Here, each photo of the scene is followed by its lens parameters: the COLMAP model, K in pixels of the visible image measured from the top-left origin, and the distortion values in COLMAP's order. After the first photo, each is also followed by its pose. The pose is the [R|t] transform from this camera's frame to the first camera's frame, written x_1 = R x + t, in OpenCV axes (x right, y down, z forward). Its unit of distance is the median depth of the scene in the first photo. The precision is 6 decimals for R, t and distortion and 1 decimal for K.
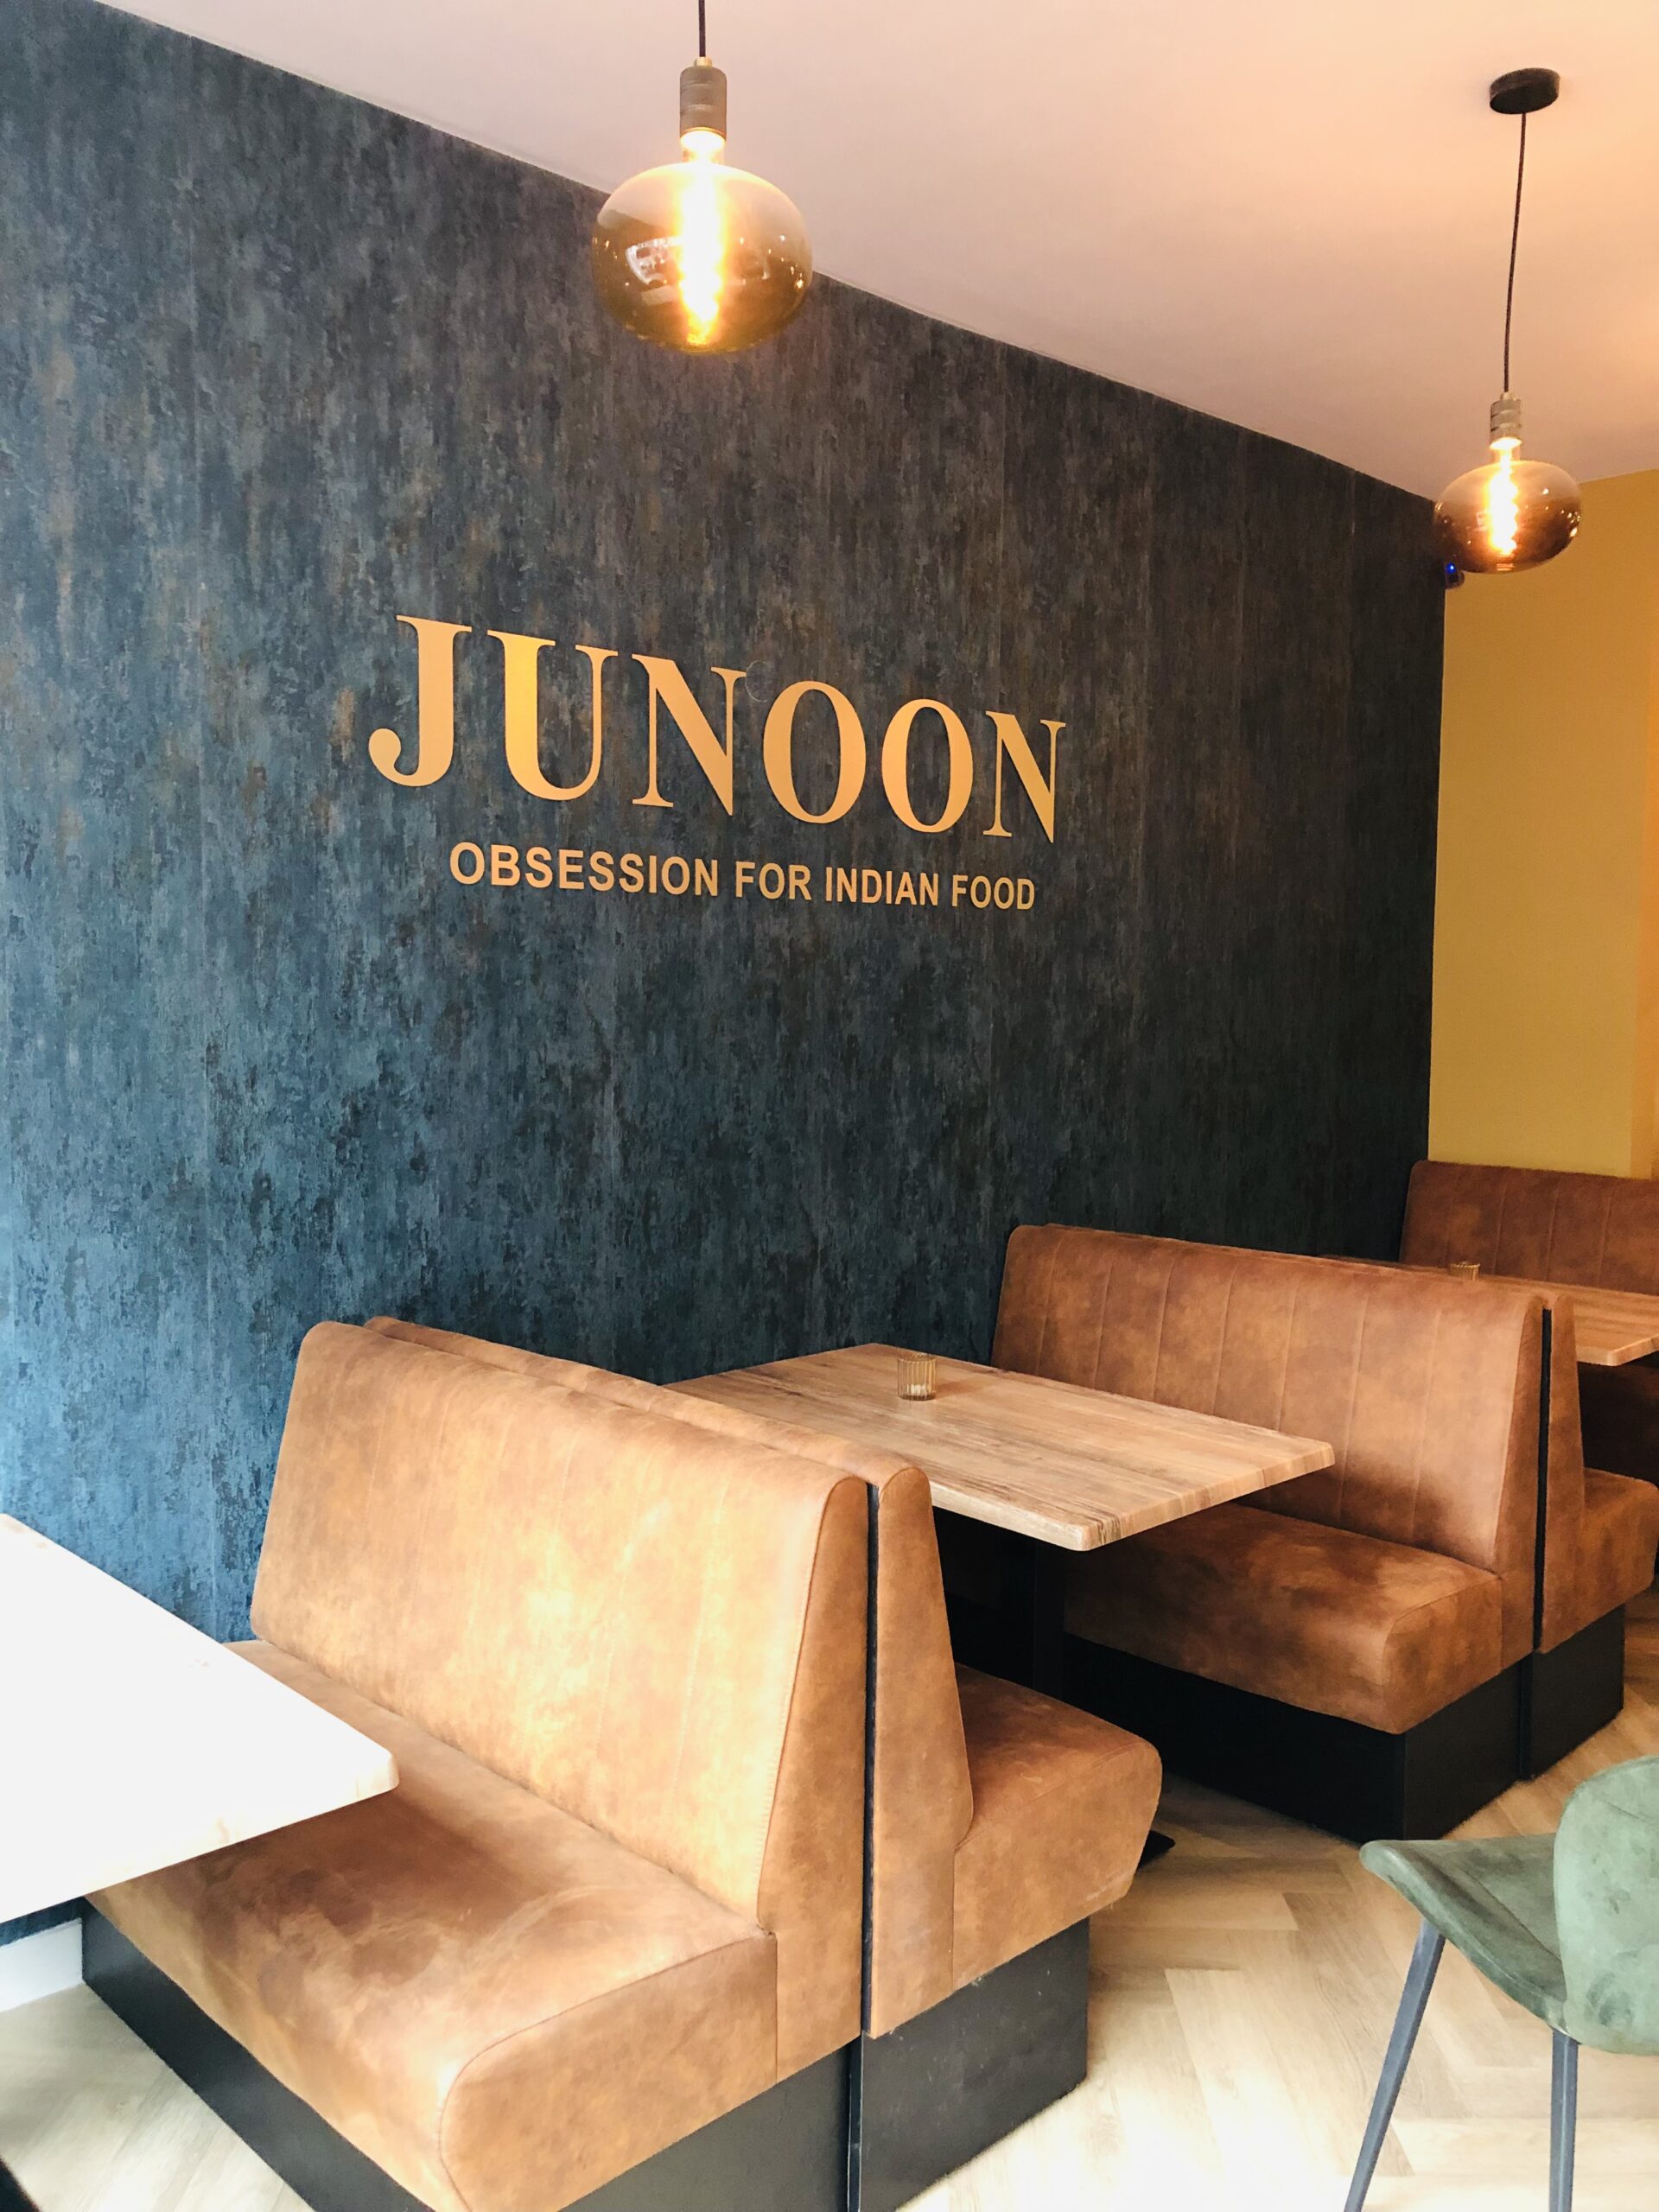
lens RADIAL K [[1850.2, 0, 829.5], [0, 1850.2, 1106.0], [0, 0, 1]] dist [0.106388, -0.123142]
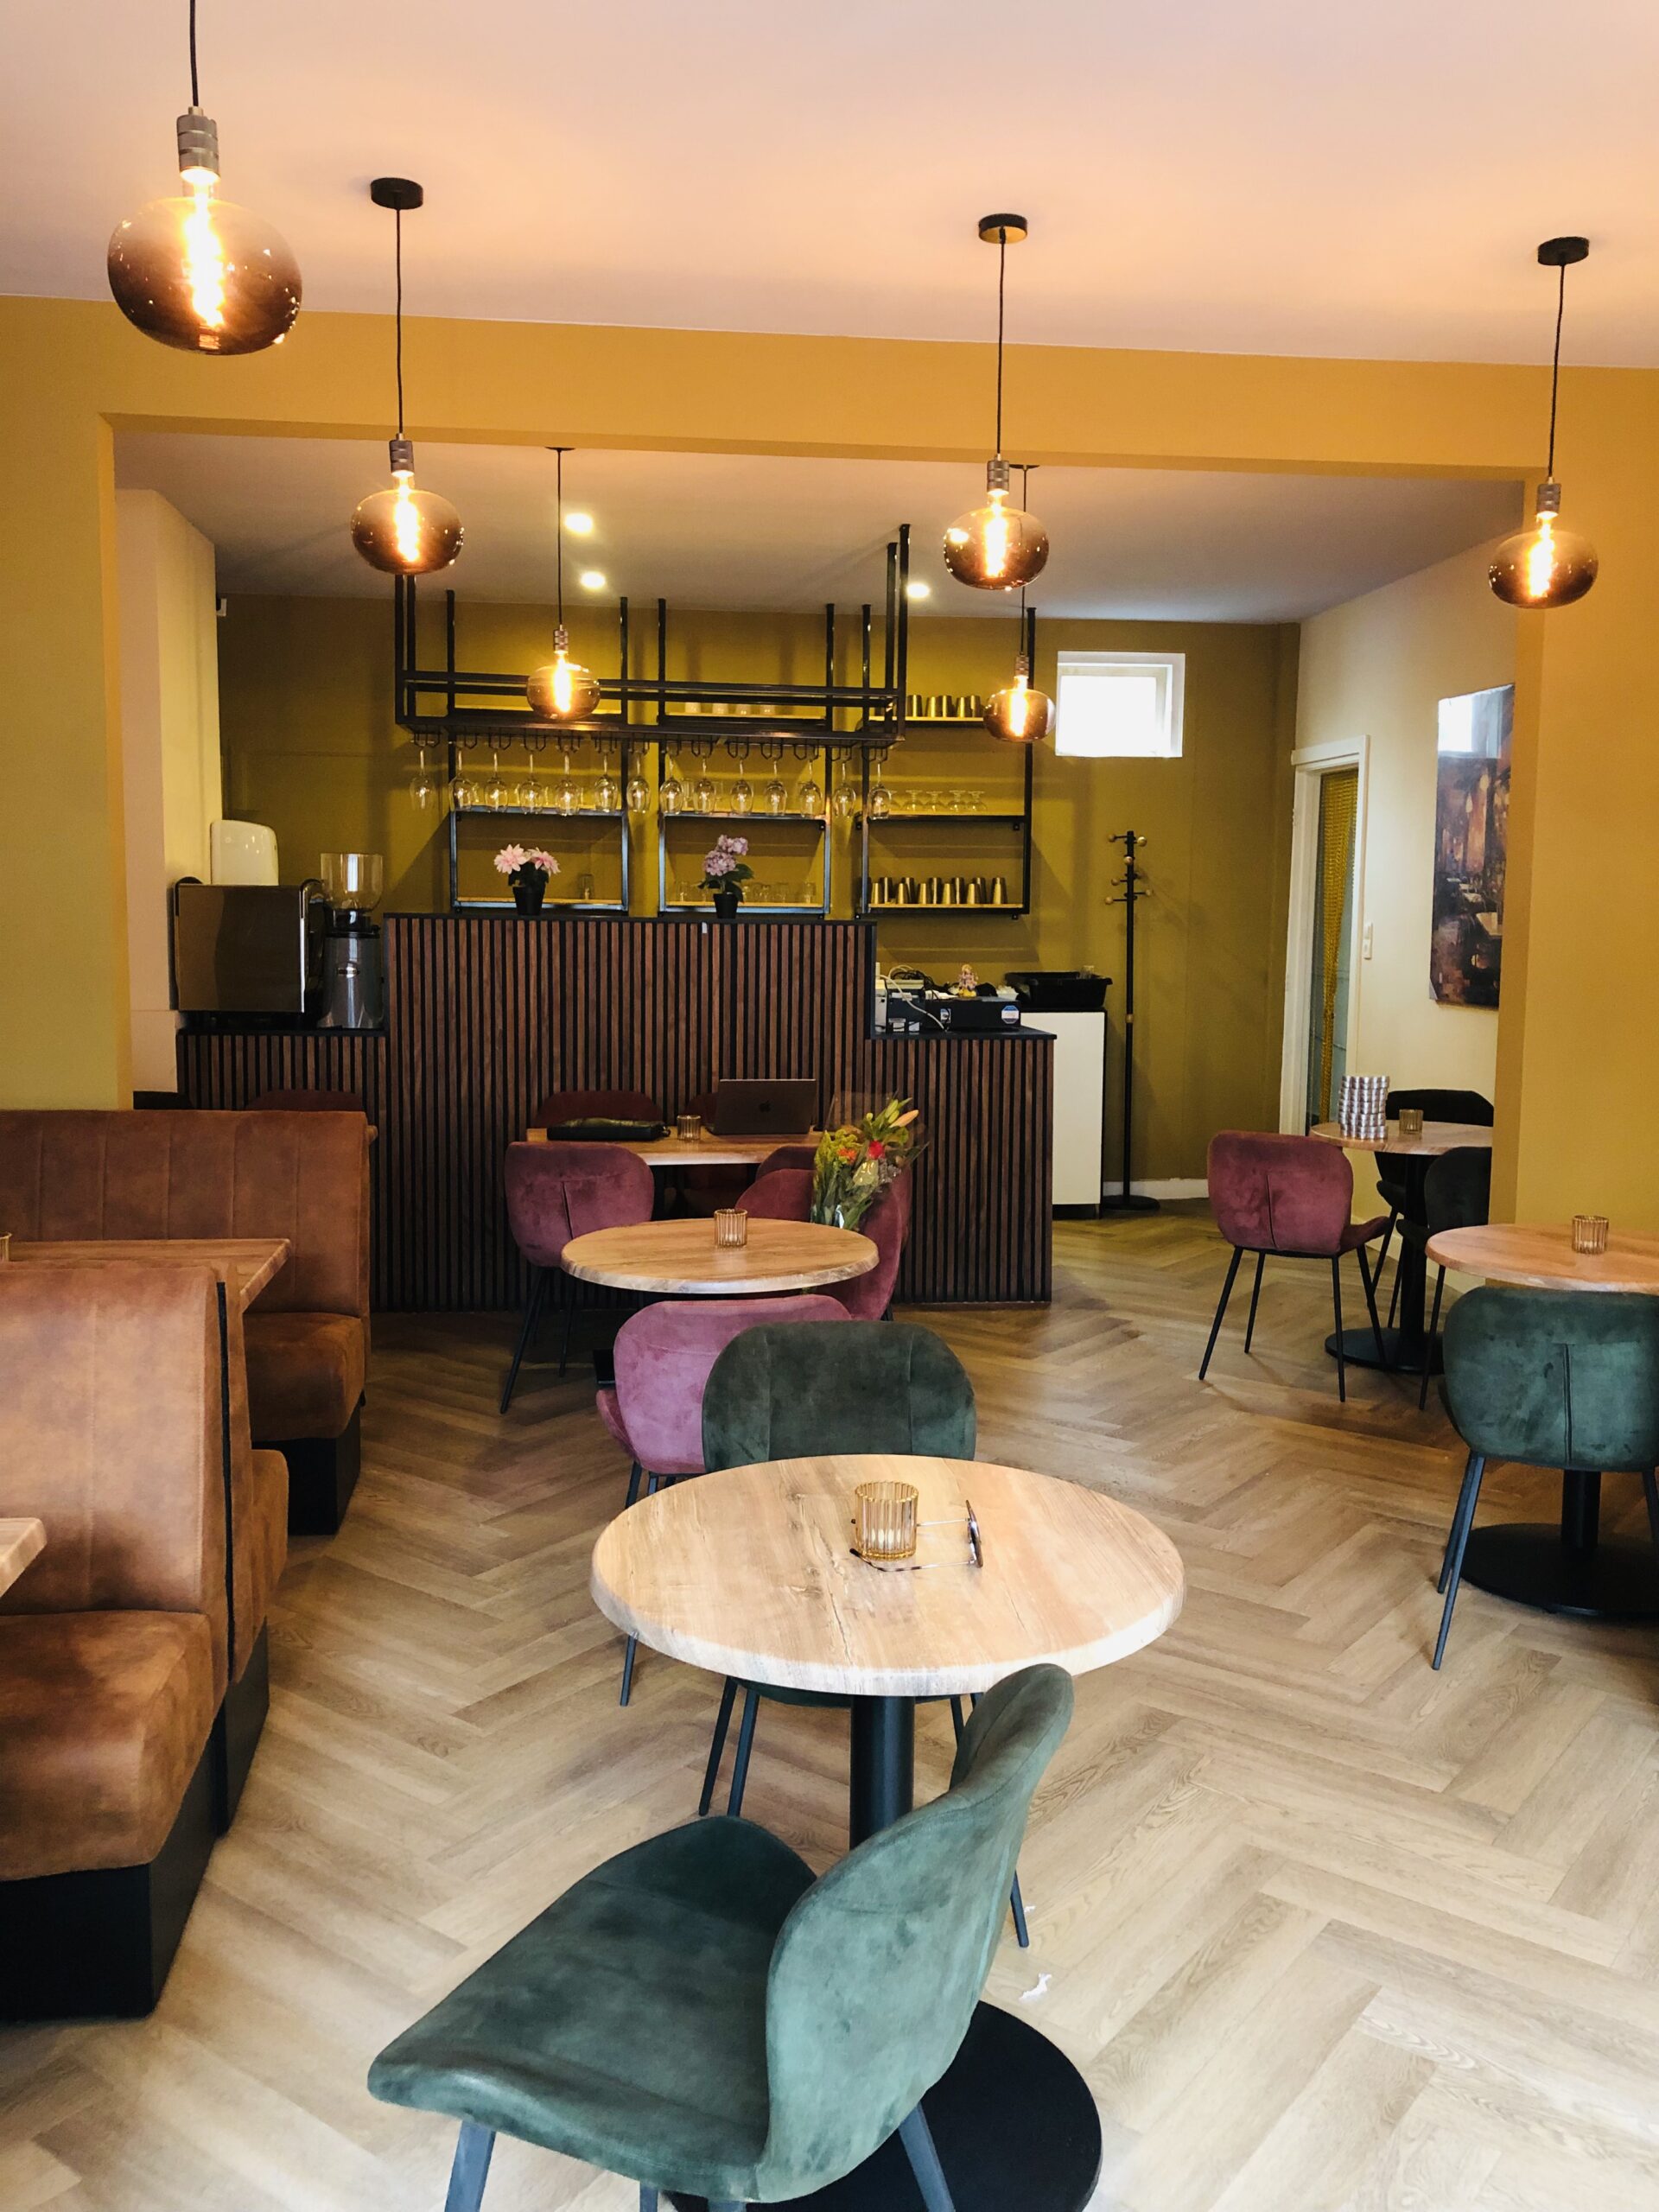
lens RADIAL K [[1850.2, 0, 829.5], [0, 1850.2, 1106.0], [0, 0, 1]] dist [0.106388, -0.123142]
pose [[0.609018, -0.087310, 0.788336, -0.116818], [0.051154, 0.996177, 0.070811, -0.017133], [-0.791505, -0.002799, 0.611156, 0.314228]]
